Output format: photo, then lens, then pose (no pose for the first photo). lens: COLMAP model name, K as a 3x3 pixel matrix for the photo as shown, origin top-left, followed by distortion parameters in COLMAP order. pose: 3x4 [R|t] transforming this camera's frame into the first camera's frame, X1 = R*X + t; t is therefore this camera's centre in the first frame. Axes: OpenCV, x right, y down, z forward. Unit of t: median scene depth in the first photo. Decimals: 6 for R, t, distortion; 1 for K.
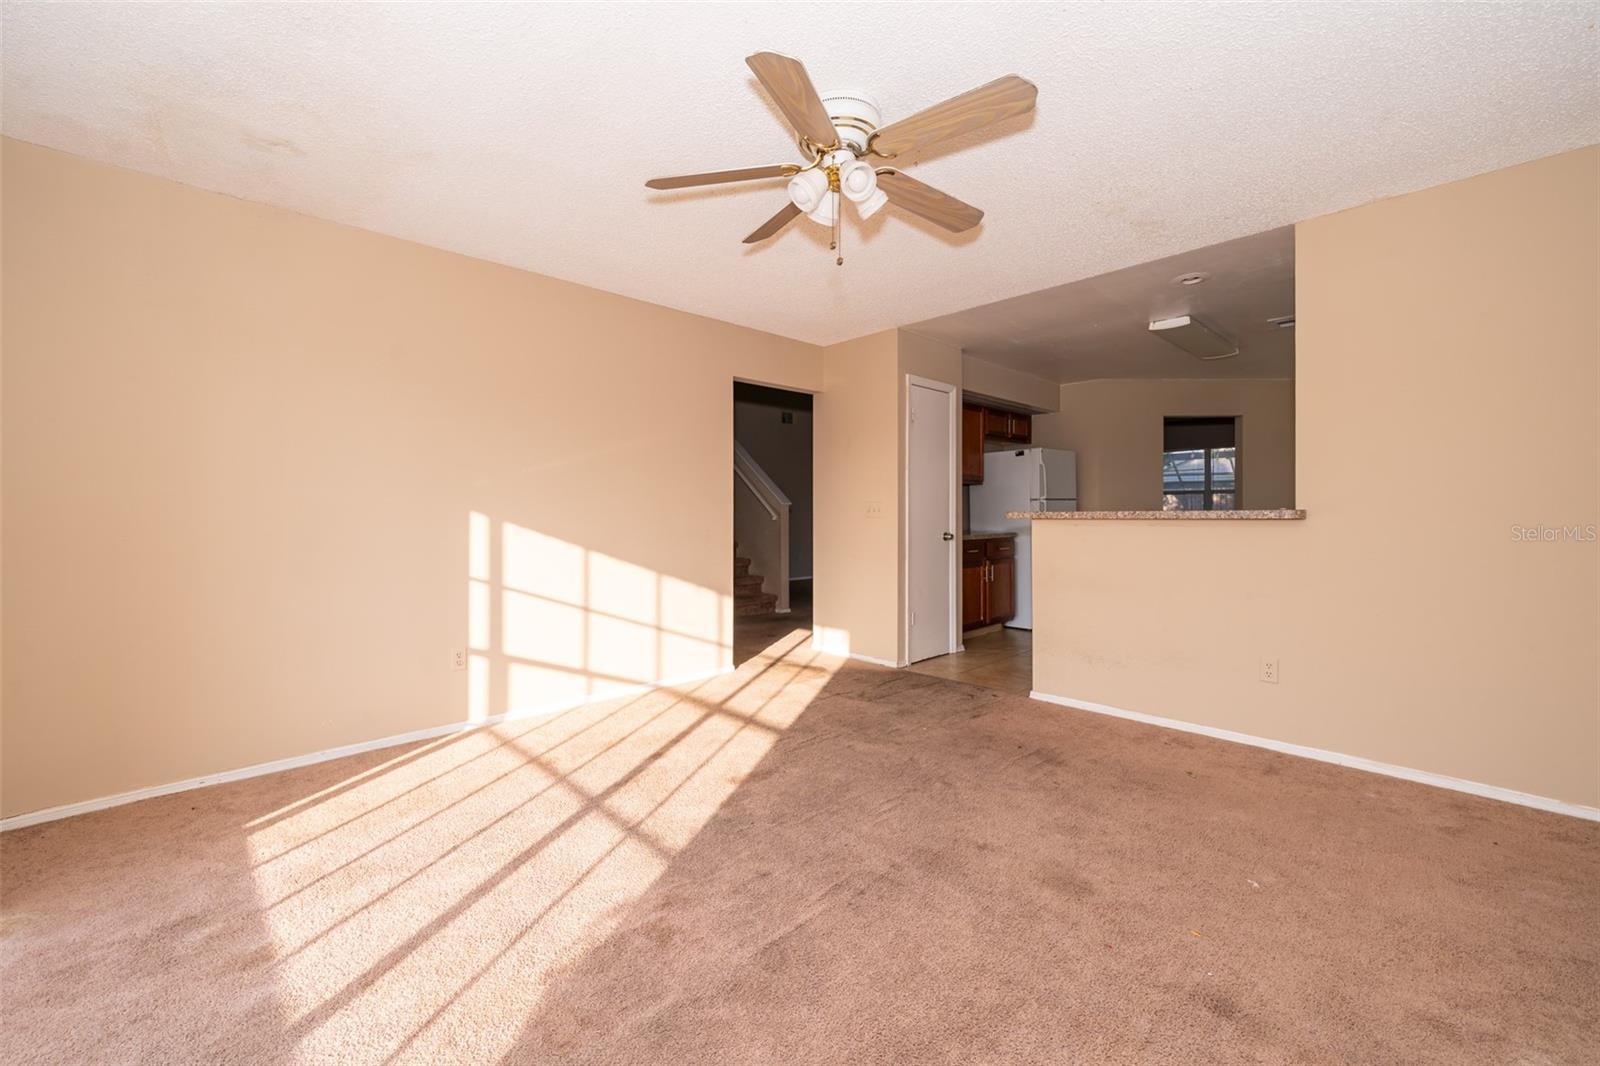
lens RADIAL K [[633.0, 0, 800.1], [0, 633.0, 518.3], [0, 0, 1]] dist [-0.000258, -0.000001]
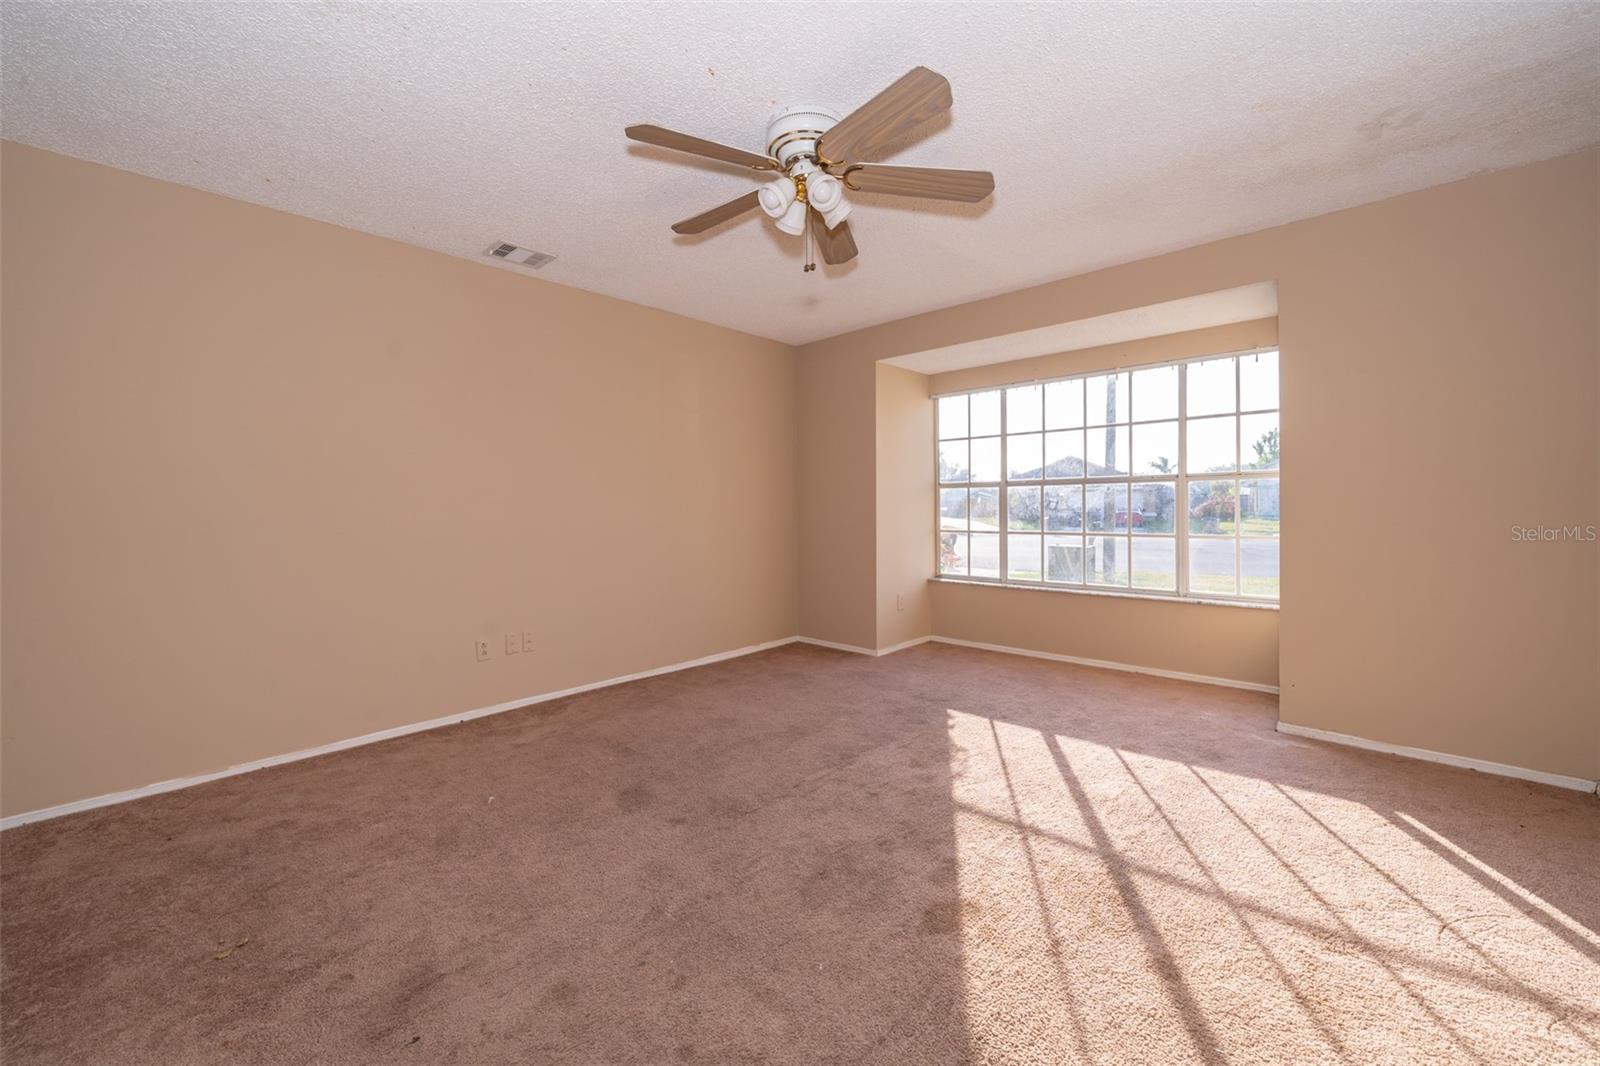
lens RADIAL K [[633.0, 0, 800.1], [0, 633.0, 518.3], [0, 0, 1]] dist [-0.000258, -0.000001]
pose [[-0.998203, 0.012086, -0.058695, 0.138210], [0.010701, 0.999658, 0.023853, -0.016911], [0.058963, 0.023182, -0.997991, 2.046219]]
